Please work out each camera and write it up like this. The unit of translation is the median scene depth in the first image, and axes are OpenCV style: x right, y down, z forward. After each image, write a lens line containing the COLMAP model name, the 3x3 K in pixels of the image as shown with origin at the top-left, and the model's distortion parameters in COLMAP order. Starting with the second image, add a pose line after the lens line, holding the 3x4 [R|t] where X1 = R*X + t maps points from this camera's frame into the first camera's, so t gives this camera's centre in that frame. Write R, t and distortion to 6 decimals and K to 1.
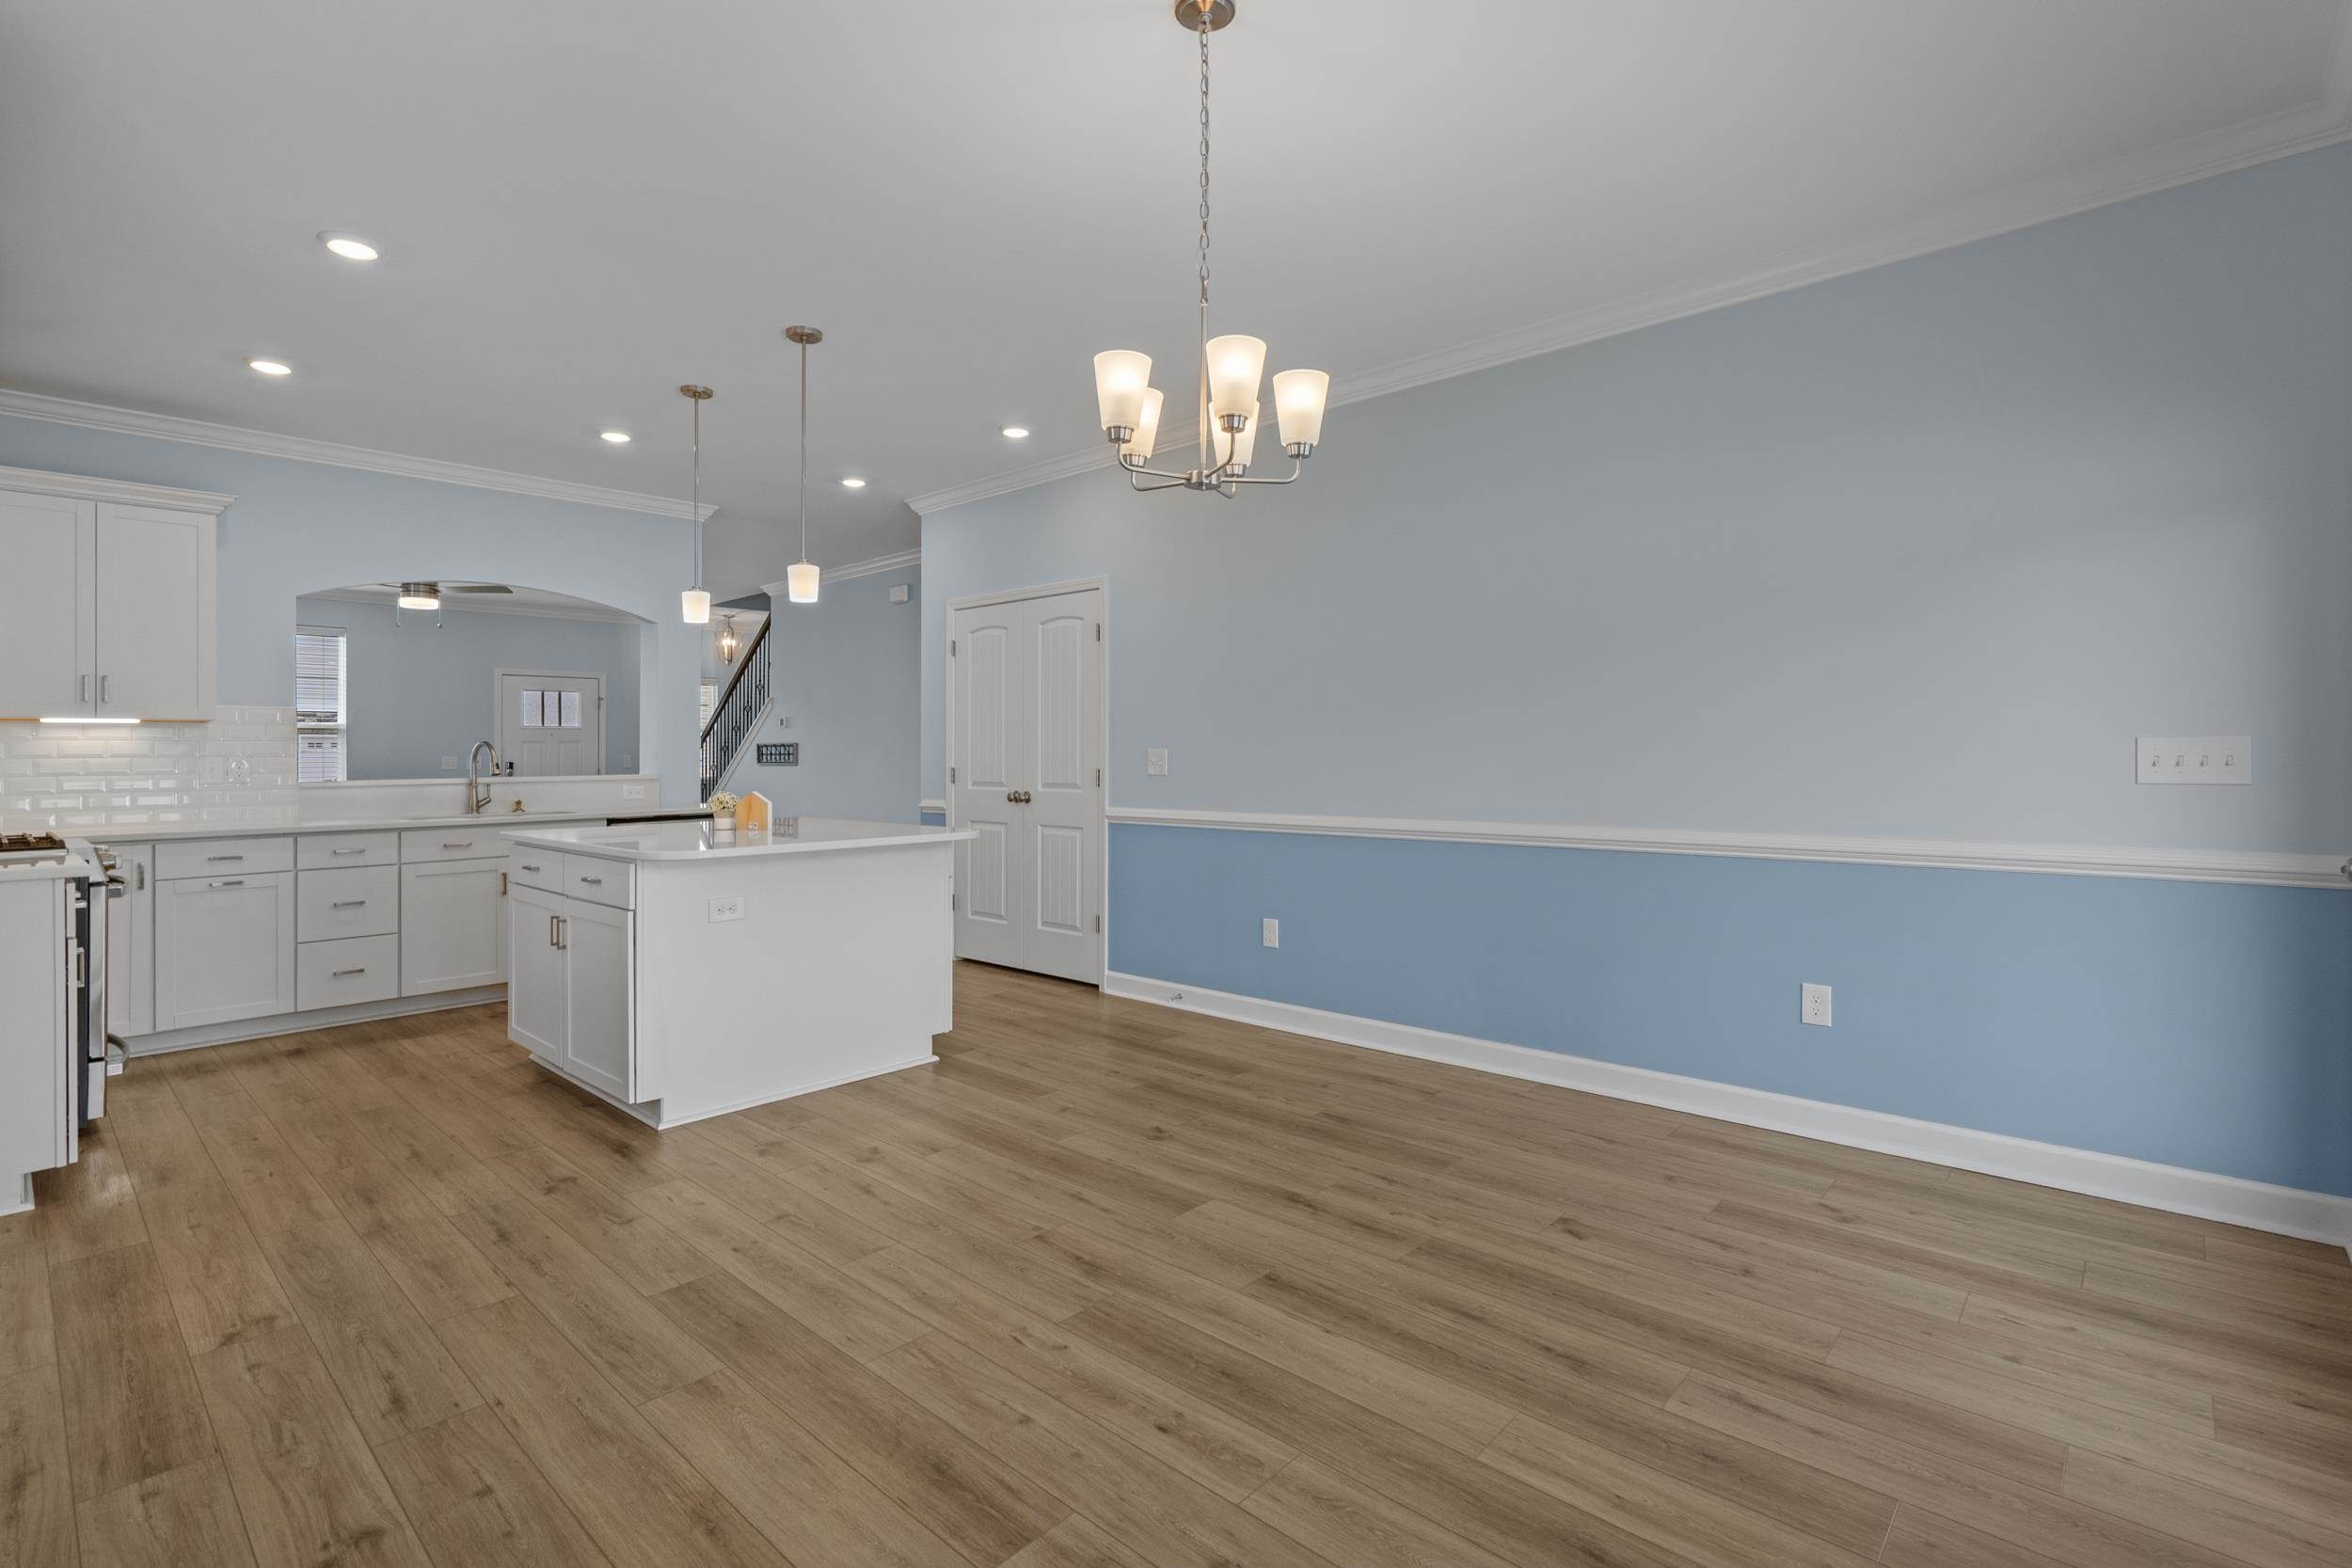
lens RADIAL K [[1107.1, 0, 1176.6], [0, 1107.1, 732.2], [0, 0, 1]] dist [0.004225, 0.000566]
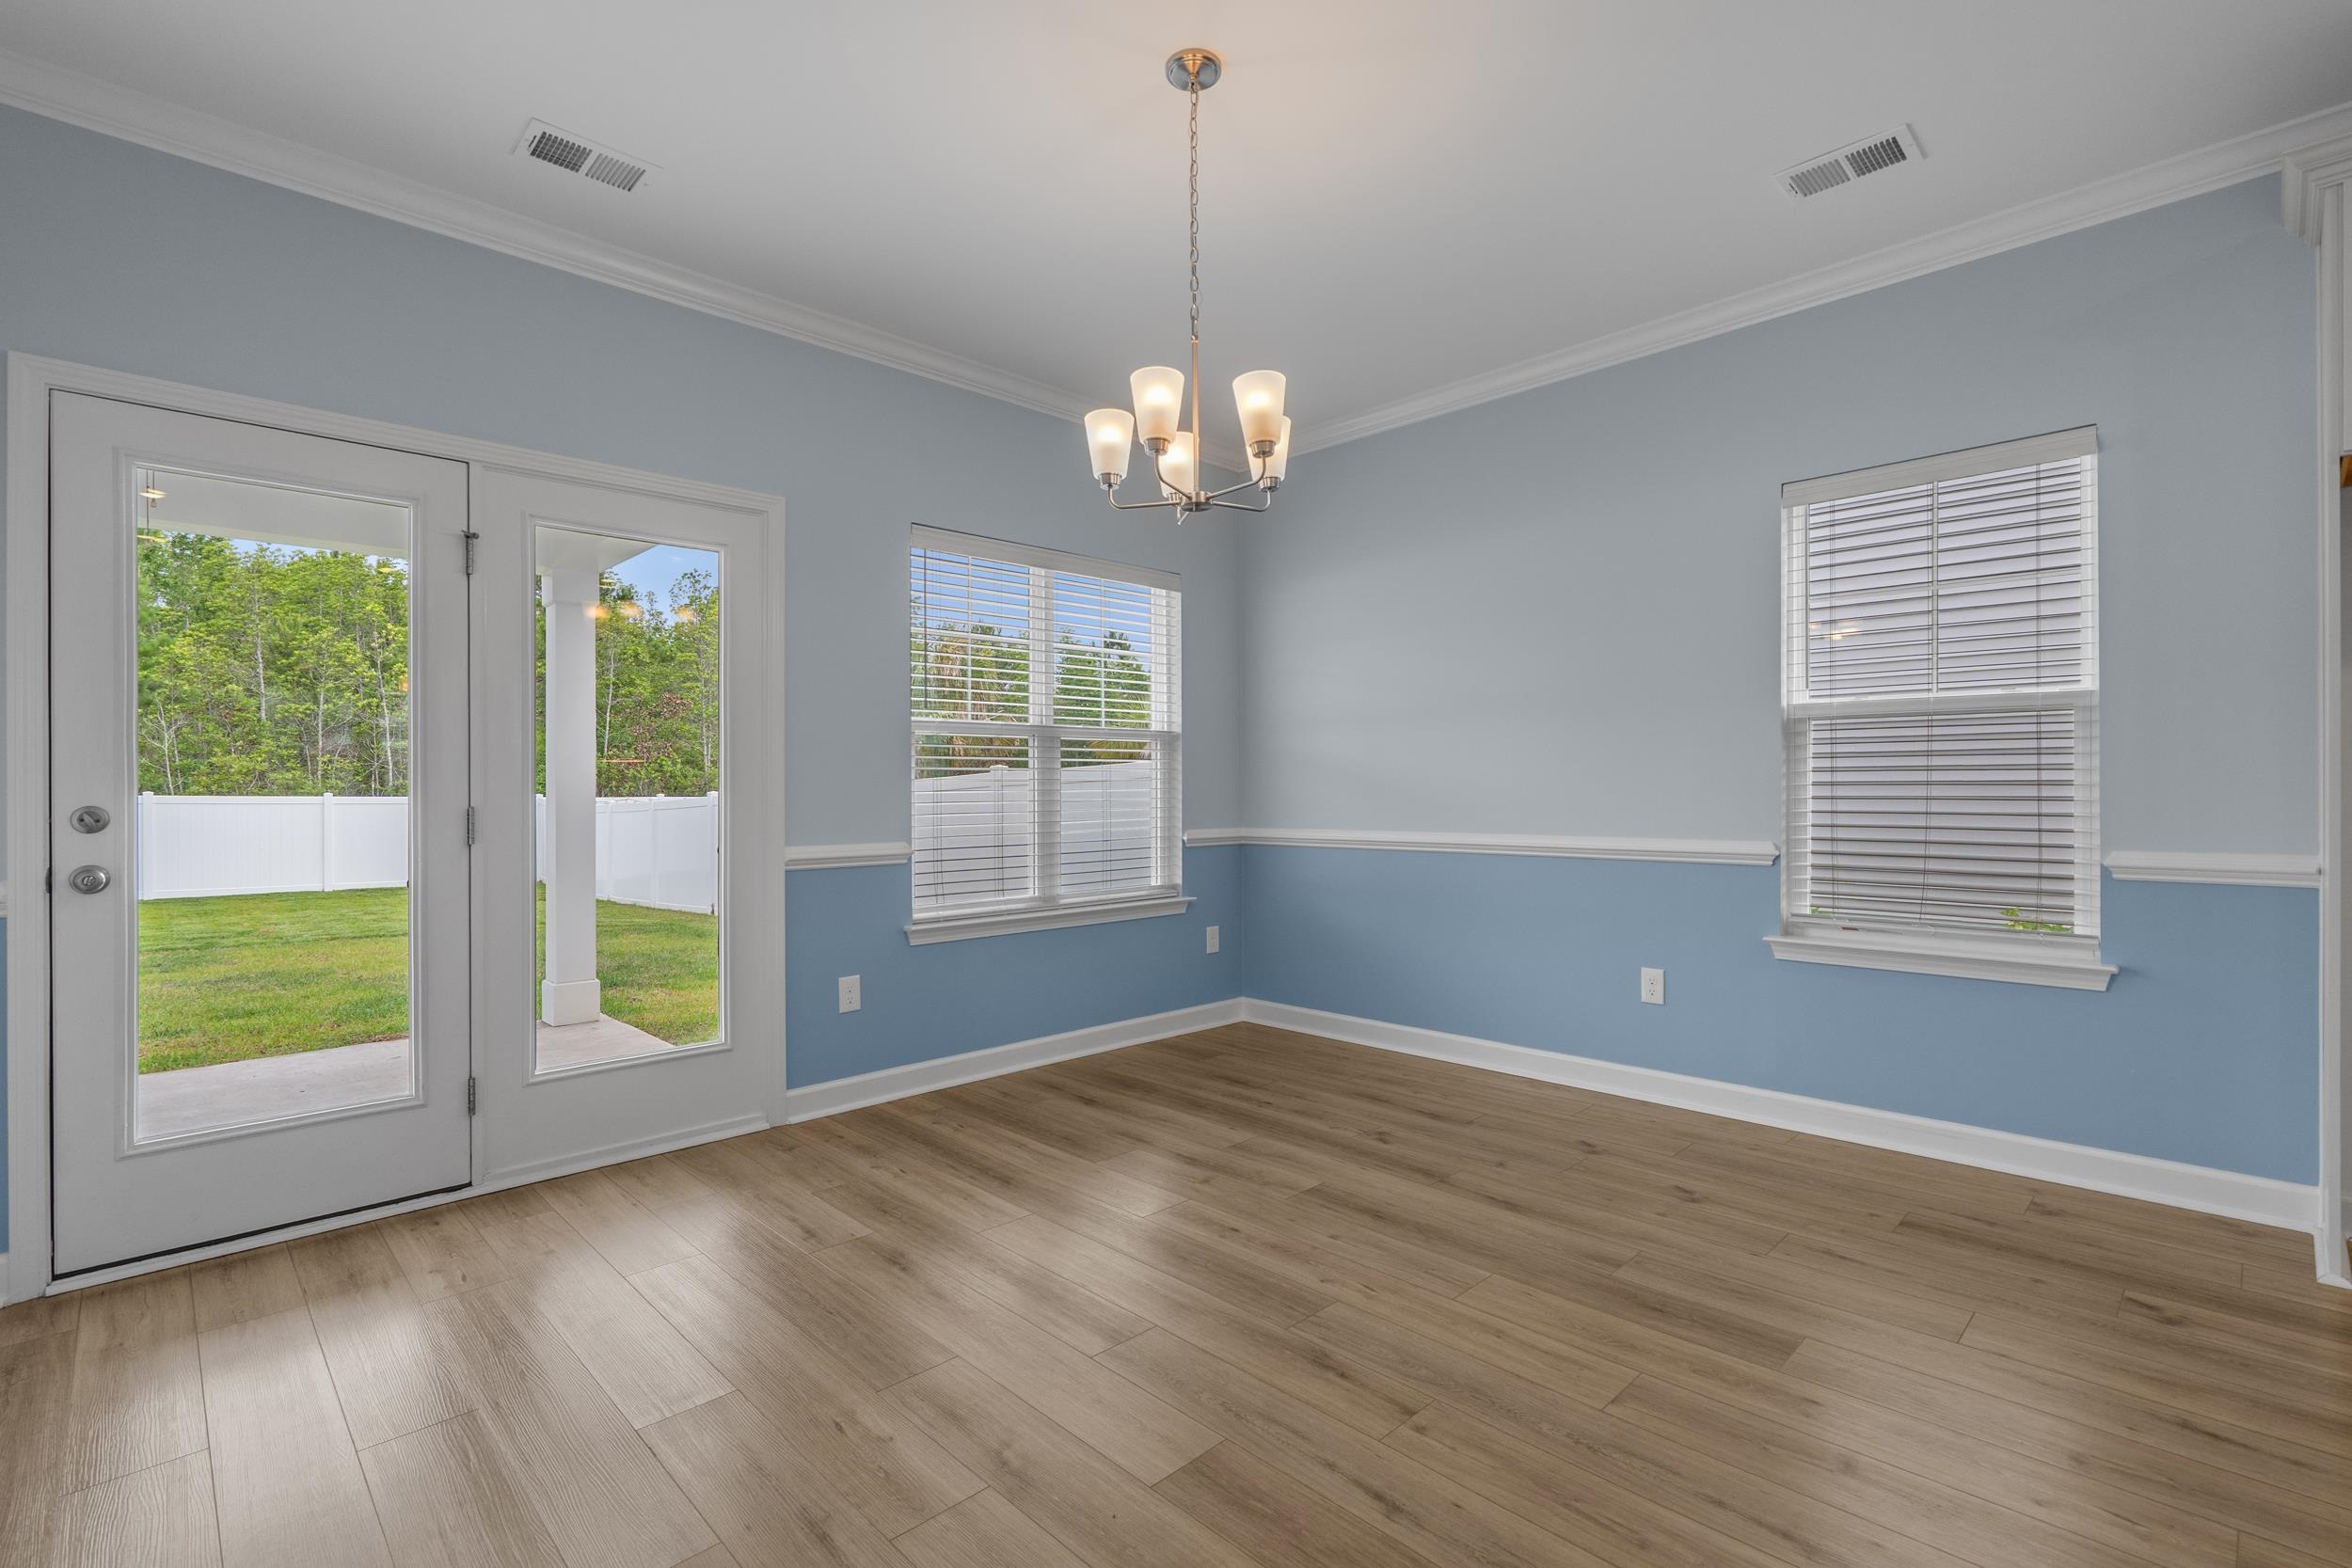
lens RADIAL K [[1085.5, 0, 1176.0], [0, 1085.5, 784.0], [0, 0, 1]] dist [0.011677, 0.000185]
pose [[-0.998089, 0.015350, 0.059860, -0.012421], [0.013943, 0.999618, -0.023855, 0.036329], [-0.060204, -0.022974, -0.997922, 1.001806]]
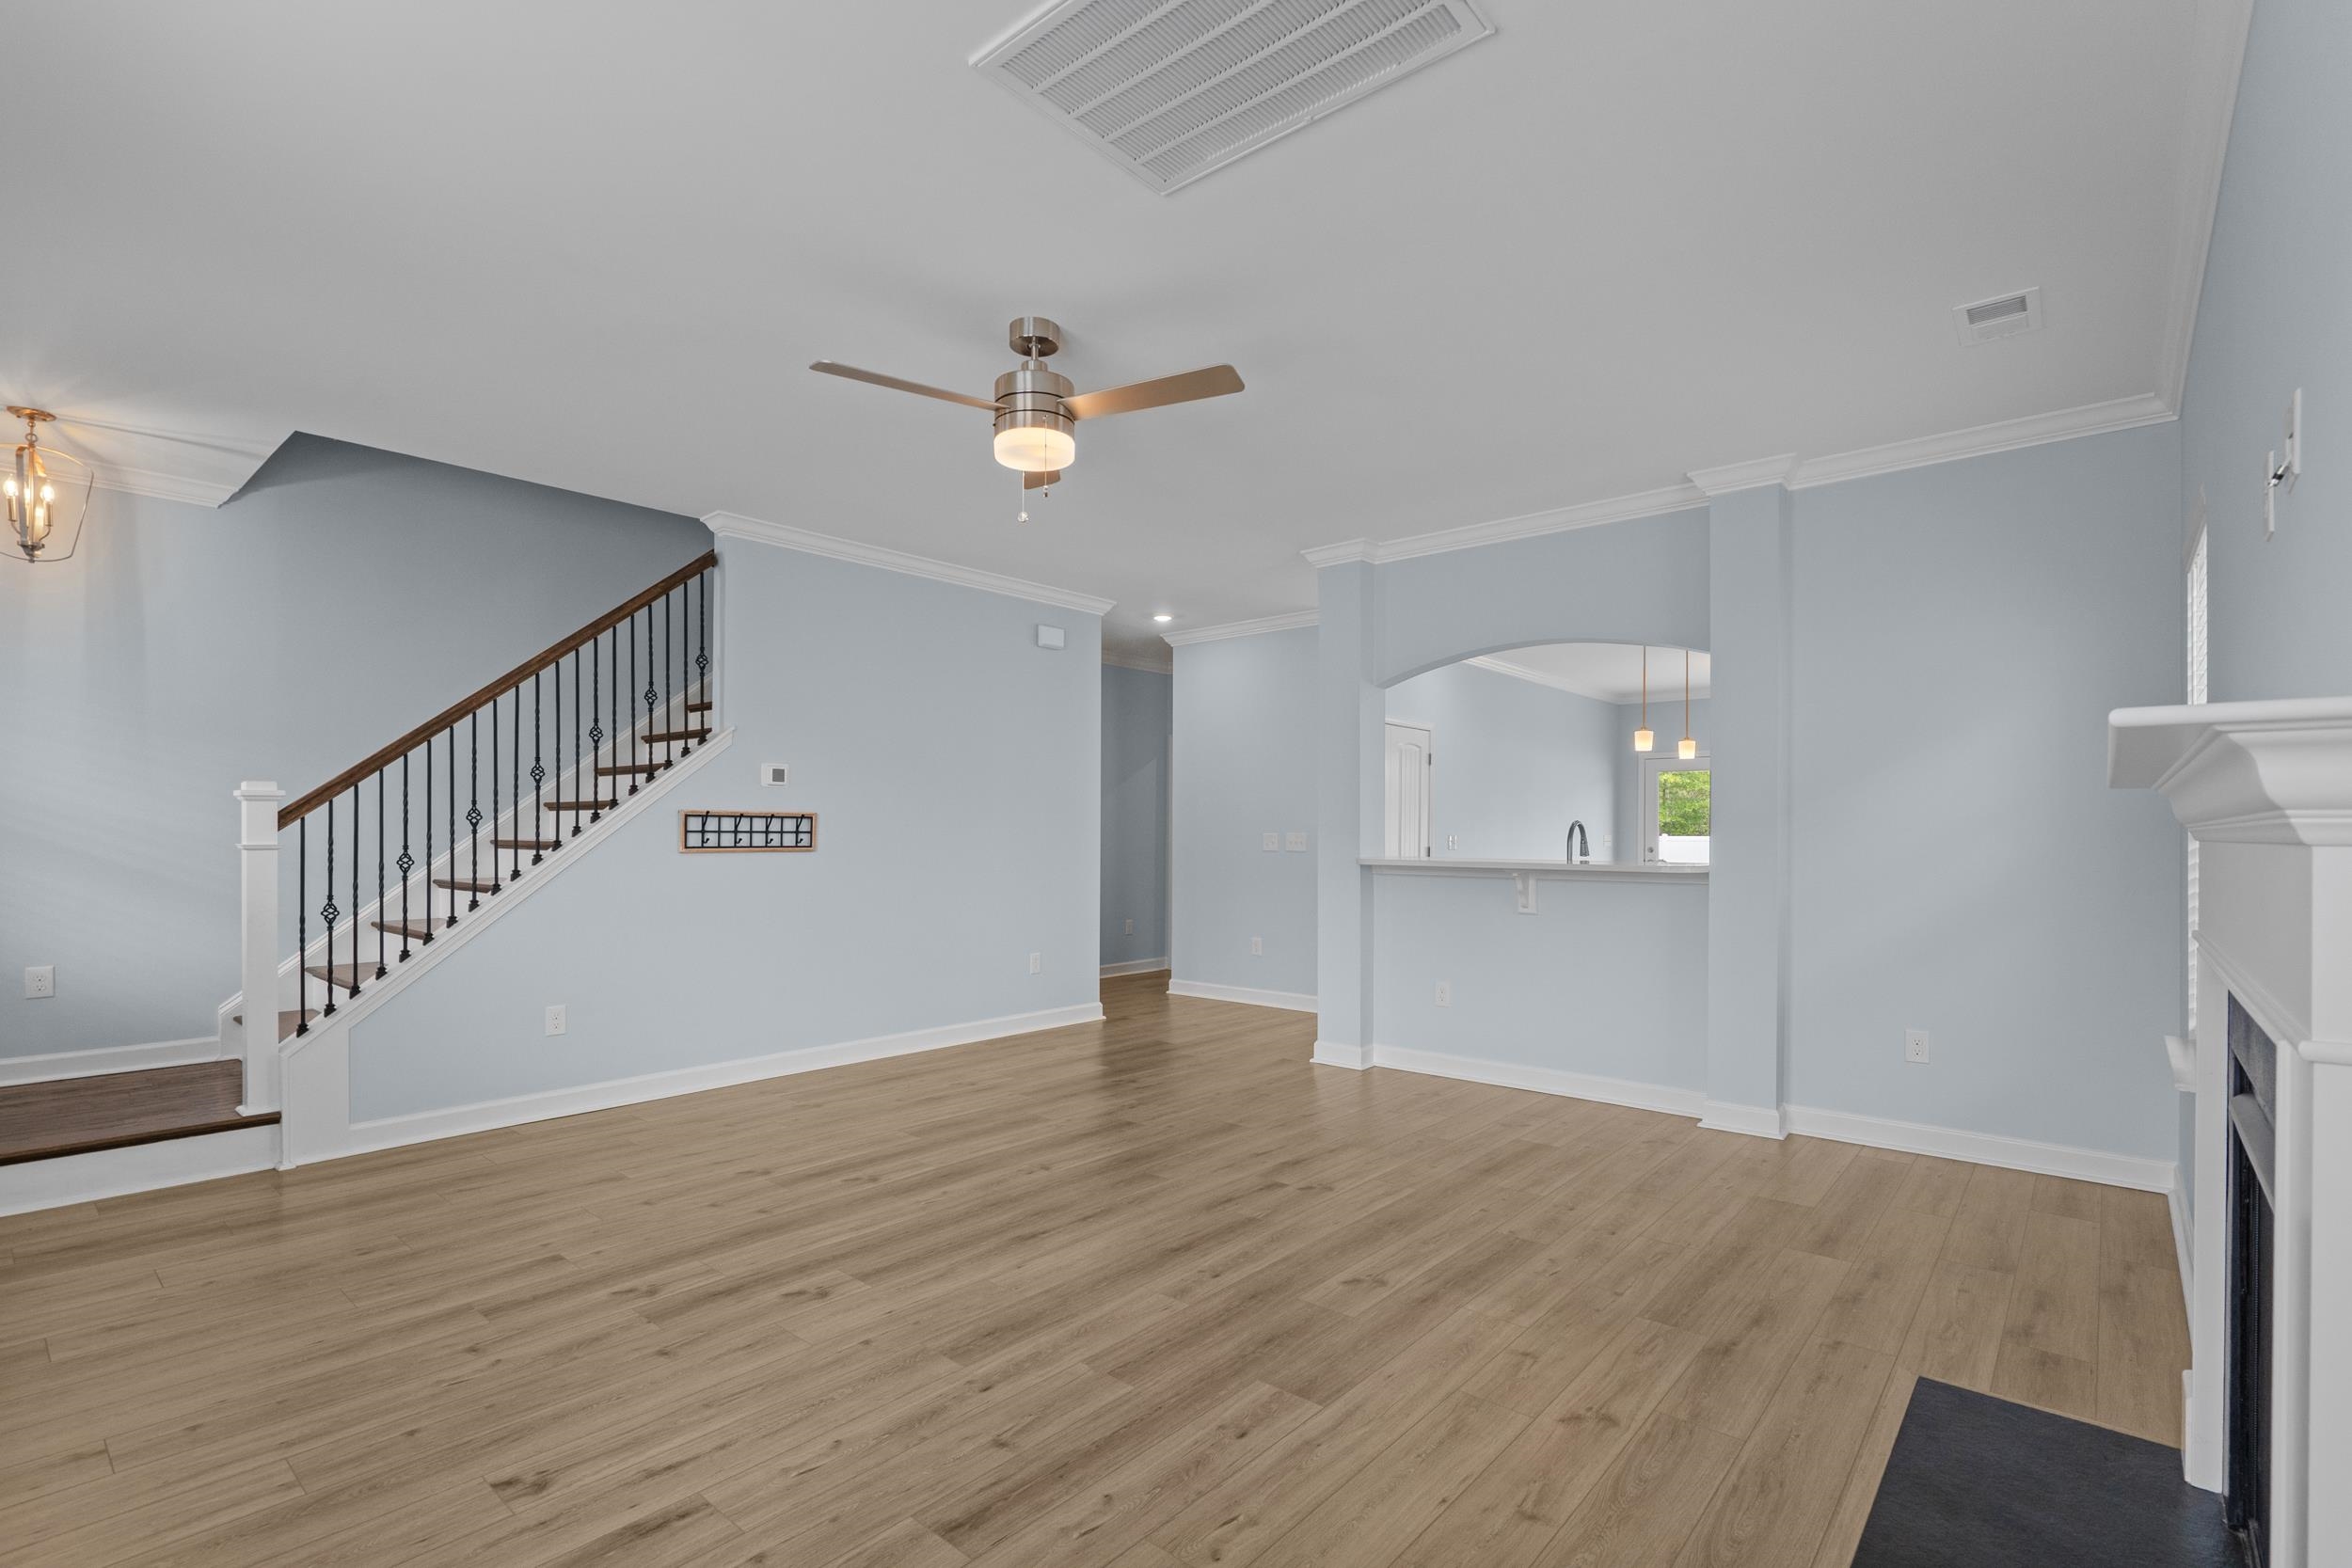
lens RADIAL K [[1076.0, 0, 1157.1], [0, 1076.0, 834.3], [0, 0, 1]] dist [-0.001396, 0.000131]
pose [[-0.021934, 0.001609, 0.999758, -1.832812], [-0.030440, 0.999534, -0.002277, 0.033341], [-0.999296, -0.030483, -0.021874, 1.657738]]
